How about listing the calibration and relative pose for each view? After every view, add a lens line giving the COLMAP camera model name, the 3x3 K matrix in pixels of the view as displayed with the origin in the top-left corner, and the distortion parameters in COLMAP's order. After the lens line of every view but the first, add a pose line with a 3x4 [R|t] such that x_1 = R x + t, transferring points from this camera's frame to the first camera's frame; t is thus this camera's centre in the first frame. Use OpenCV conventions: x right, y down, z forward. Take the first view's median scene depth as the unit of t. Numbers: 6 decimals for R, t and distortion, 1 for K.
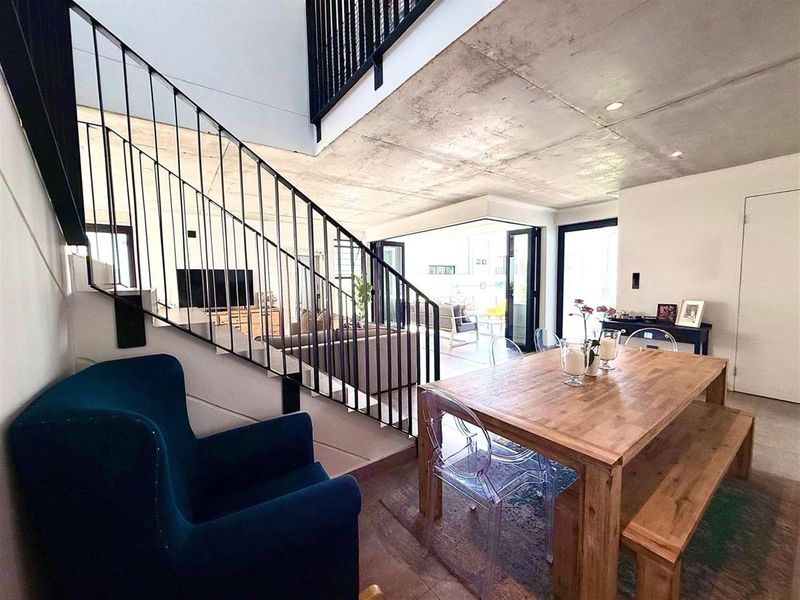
lens RADIAL K [[316.2, 0, 401.9], [0, 316.2, 302.3], [0, 0, 1]] dist [0.001755, -0.000093]
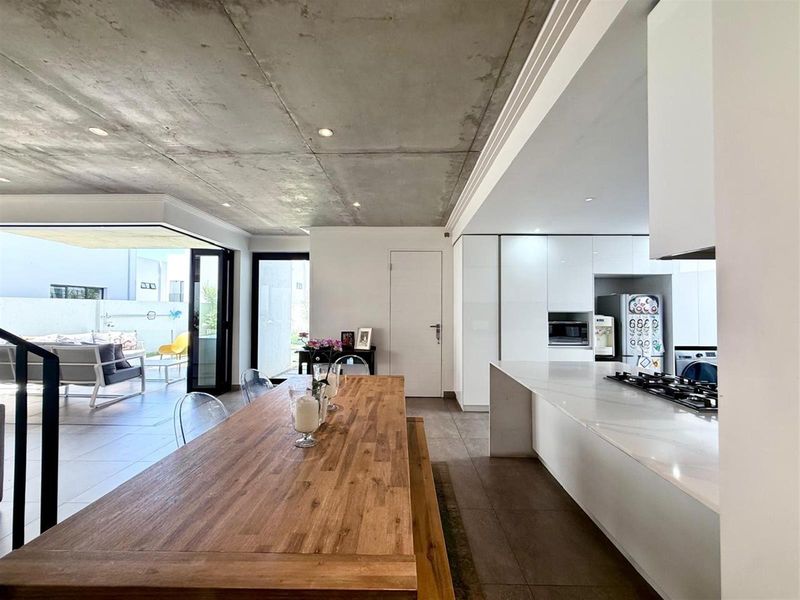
lens RADIAL K [[316.2, 0, 394.7], [0, 316.2, 303.1], [0, 0, 1]] dist [0.001755, -0.000093]
pose [[0.614327, 0.031053, 0.788440, 0.027740], [0.041325, 0.996588, -0.071451, -0.008847], [-0.787968, 0.076477, 0.610948, 0.162285]]
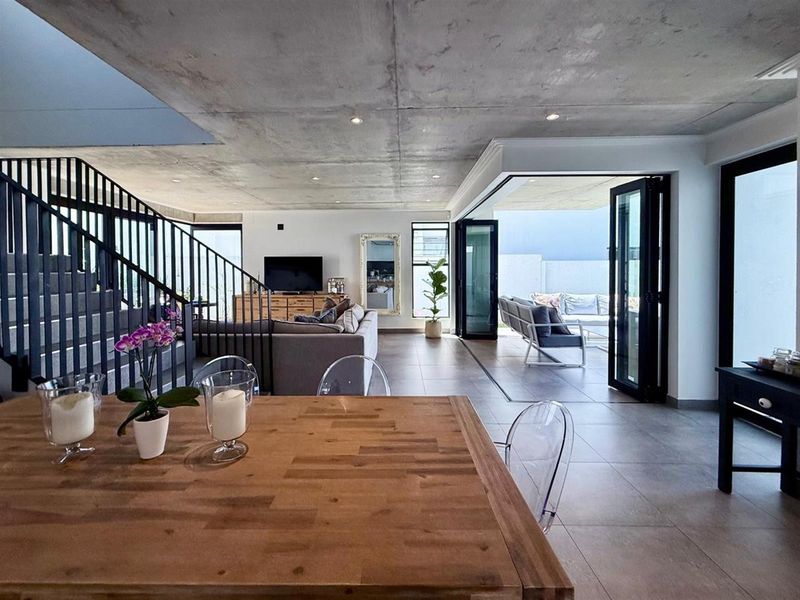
lens RADIAL K [[339.1, 0, 393.8], [0, 339.1, 272.7], [0, 0, 1]] dist [-0.001854, 0.000508]
pose [[0.792160, 0.020997, -0.609952, 0.657763], [-0.051880, 0.998107, -0.033019, -0.039562], [0.608104, 0.057801, 0.791750, 0.410596]]
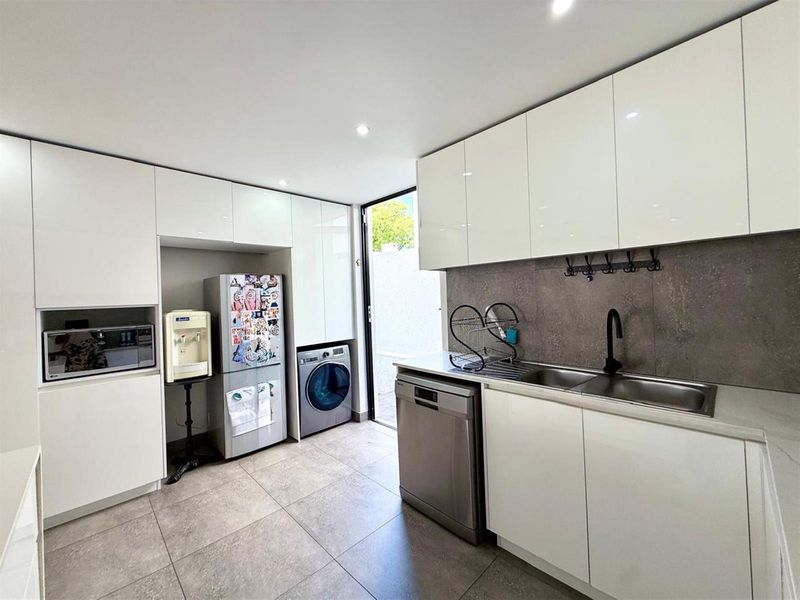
lens RADIAL K [[316.2, 0, 402.0], [0, 316.2, 294.0], [0, 0, 1]] dist [0.001755, -0.000093]
pose [[-0.126031, 0.031155, 0.991537, 0.648314], [0.107551, 0.994044, -0.017563, 0.010998], [-0.986179, 0.104427, -0.128632, -0.084245]]
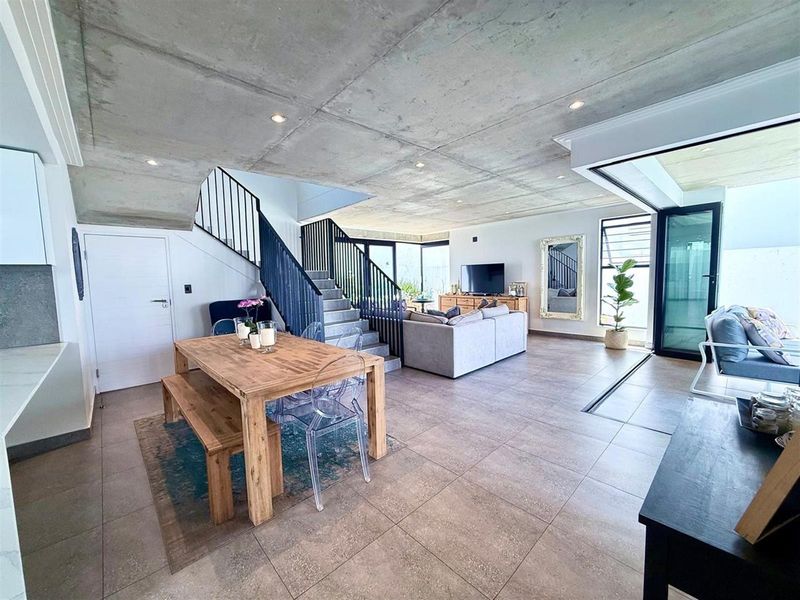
lens RADIAL K [[316.2, 0, 397.1], [0, 316.2, 303.7], [0, 0, 1]] dist [0.001755, -0.000093]
pose [[0.116914, 0.097949, -0.988300, 1.079617], [-0.047351, 0.994543, 0.092966, -0.069245], [0.992013, 0.035928, 0.120914, 0.760243]]
